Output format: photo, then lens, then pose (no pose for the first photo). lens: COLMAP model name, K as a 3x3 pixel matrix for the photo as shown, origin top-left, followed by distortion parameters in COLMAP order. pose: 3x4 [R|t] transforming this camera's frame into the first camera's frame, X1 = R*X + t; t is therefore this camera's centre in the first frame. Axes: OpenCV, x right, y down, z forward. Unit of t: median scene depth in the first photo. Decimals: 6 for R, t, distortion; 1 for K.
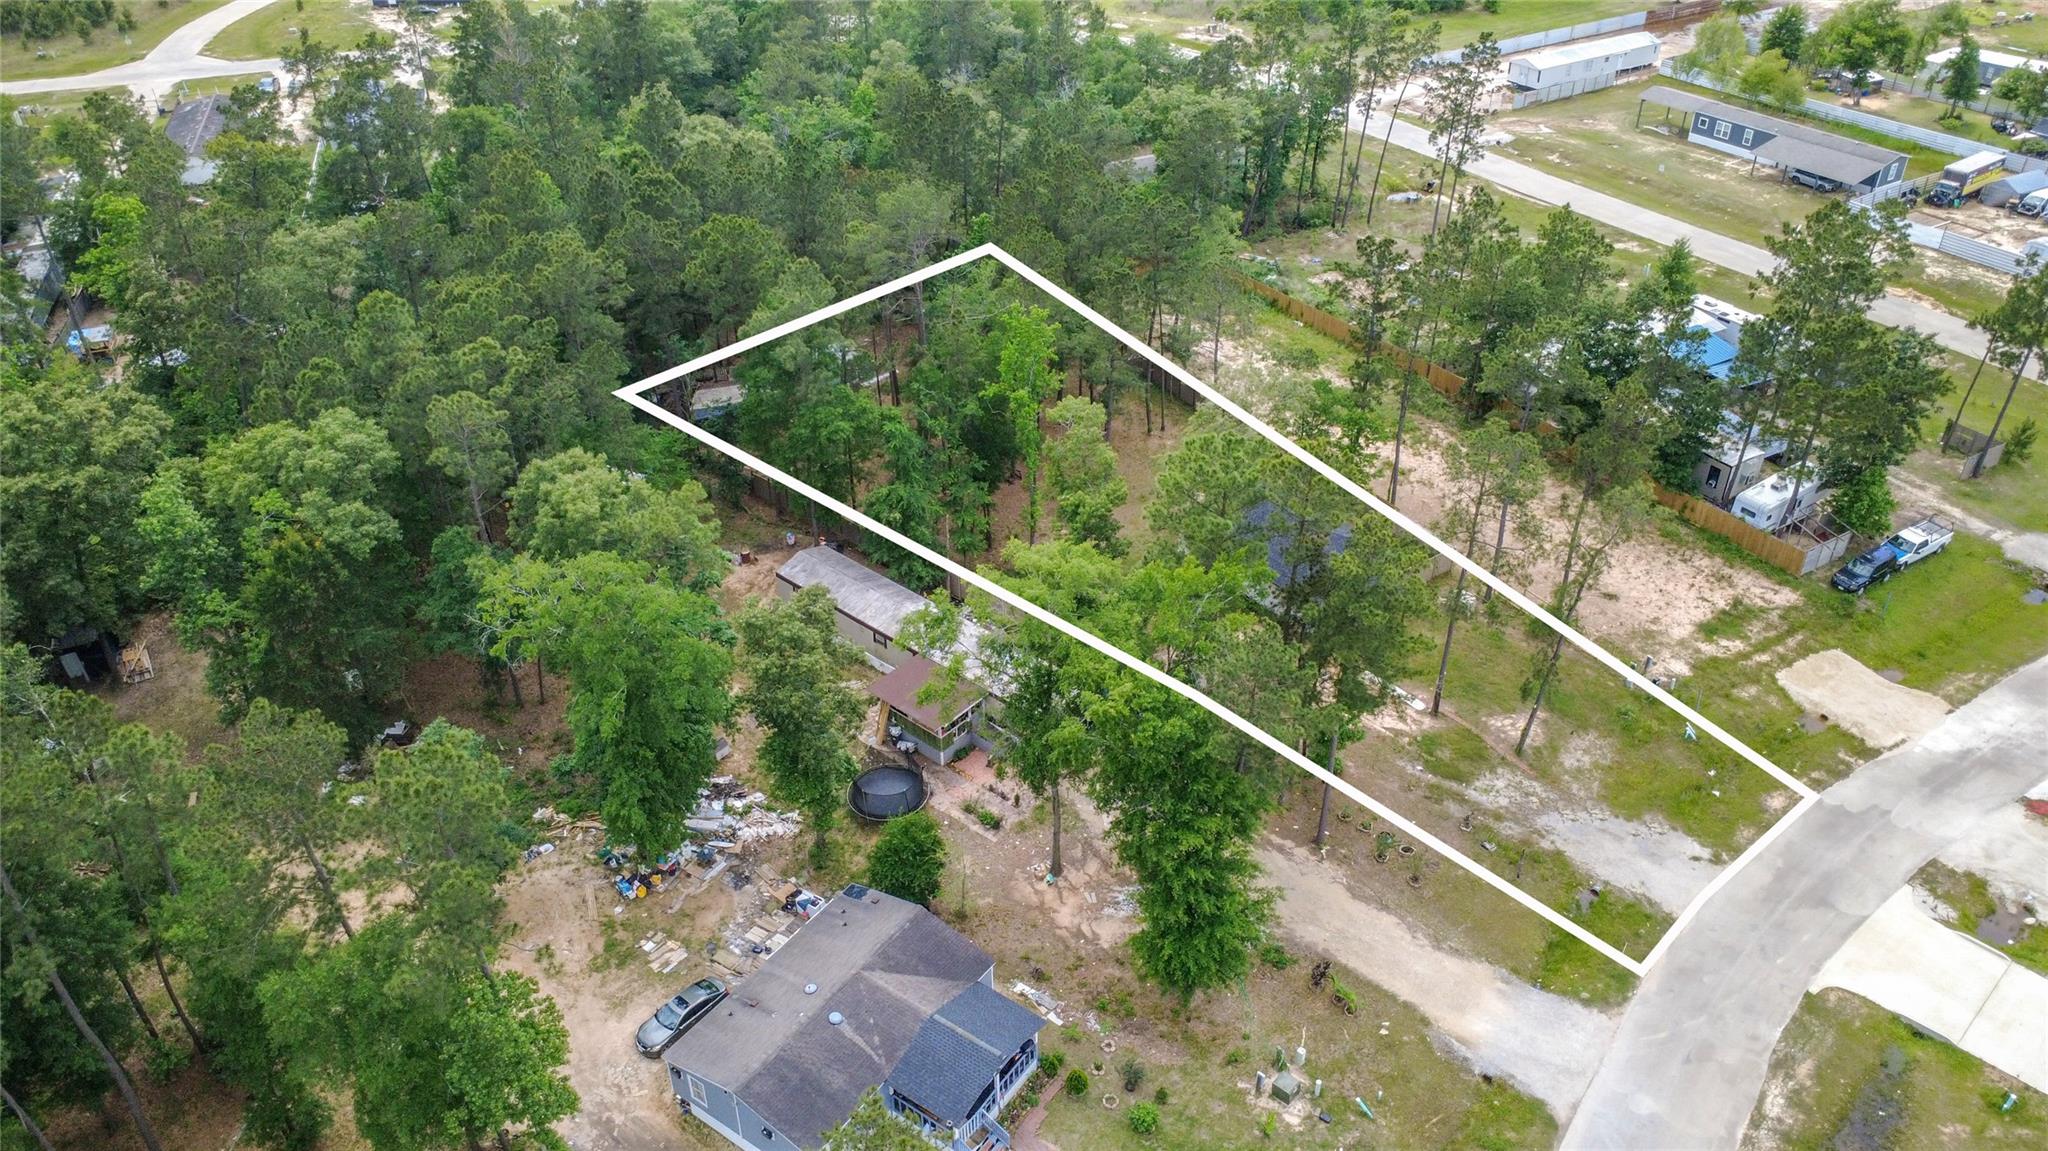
lens RADIAL K [[1495.6, 0, 1026.1], [0, 1495.6, 572.3], [0, 0, 1]] dist [-0.002095, 0.006756]
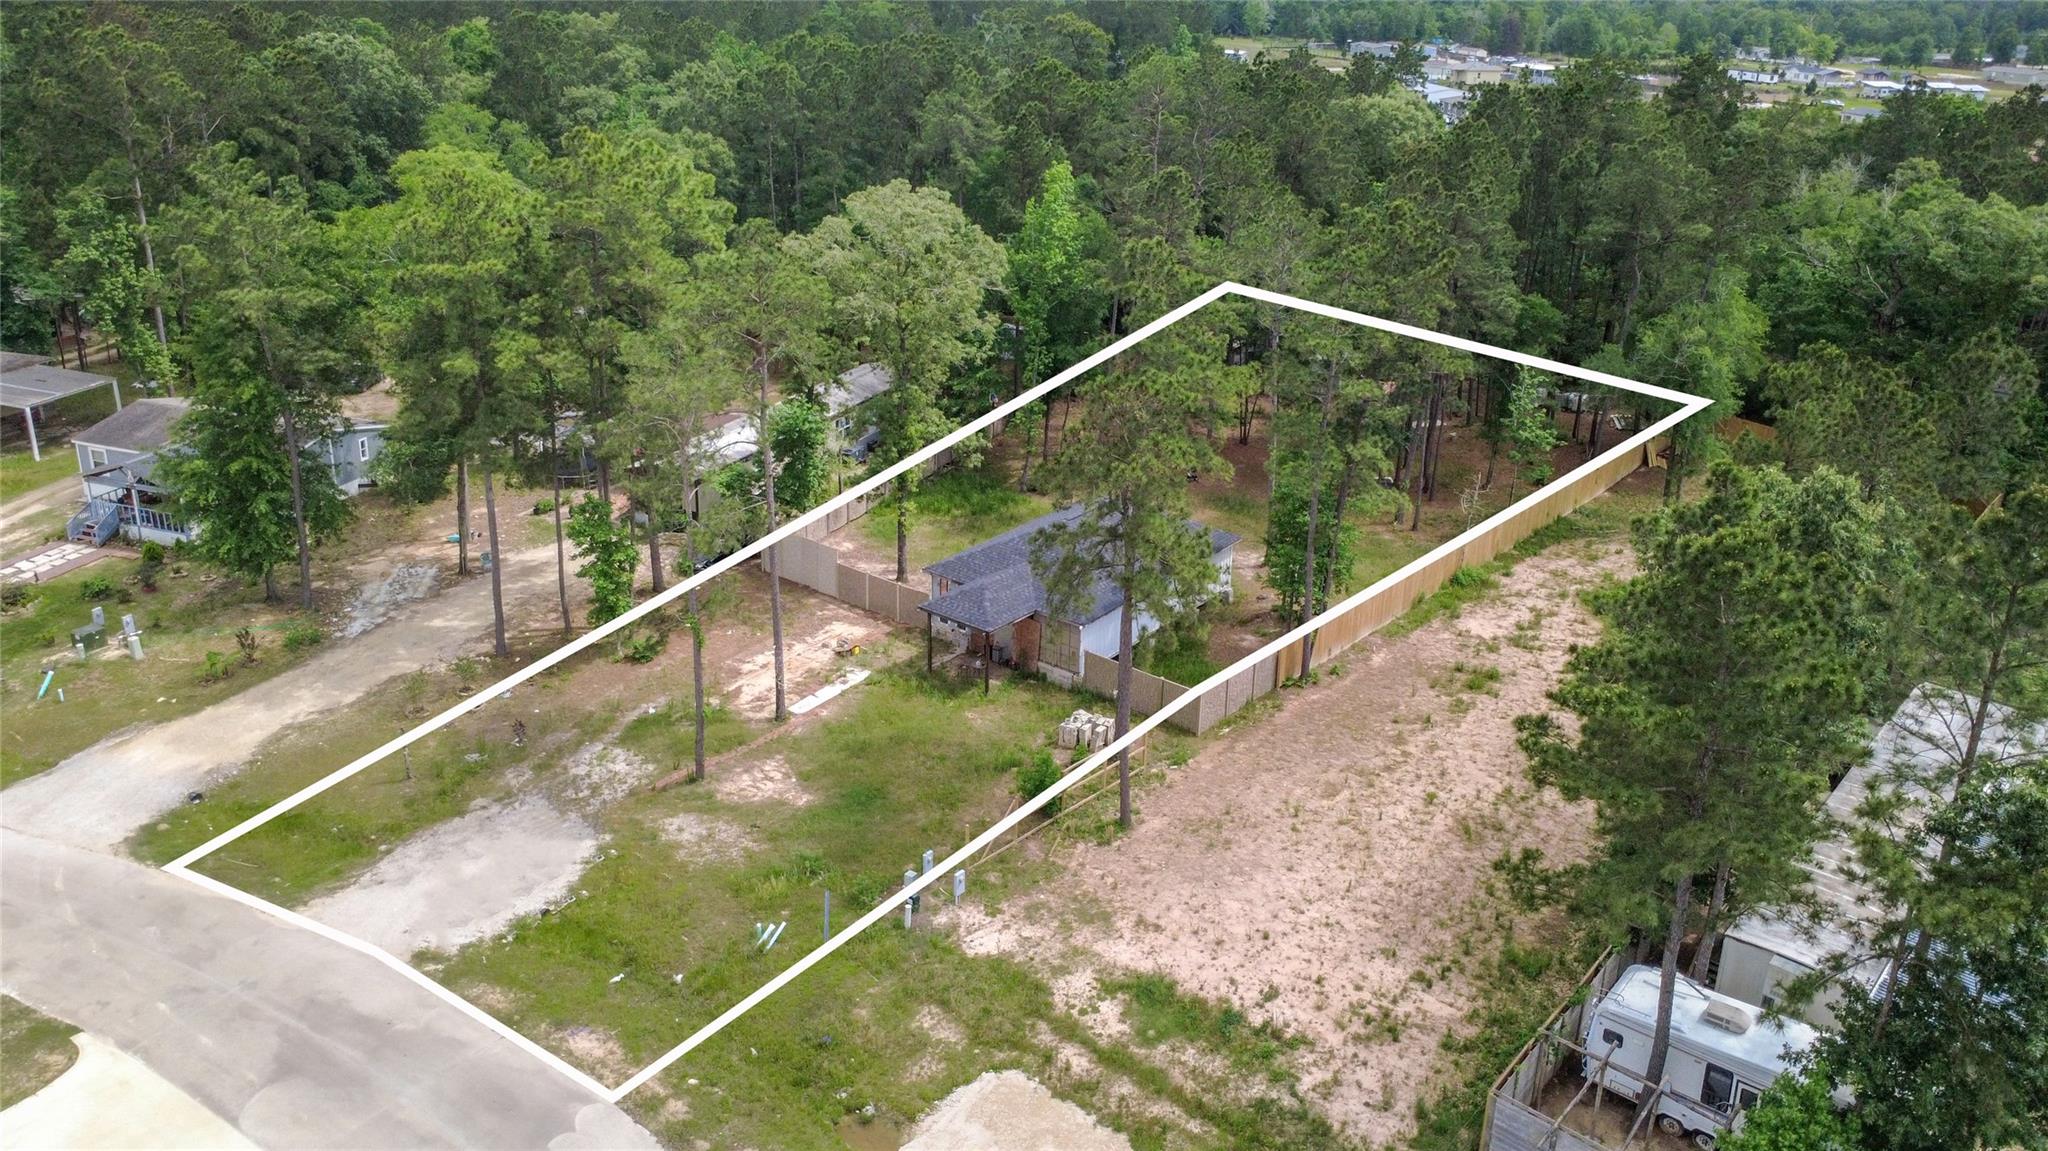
lens RADIAL K [[1518.2, 0, 1052.0], [0, 1518.2, 481.5], [0, 0, 1]] dist [0.002353, -0.003257]
pose [[0.297577, 0.334206, -0.894290, 0.932820], [-0.558787, 0.820483, 0.120686, -0.148700], [0.774083, 0.463804, 0.430907, 0.806785]]
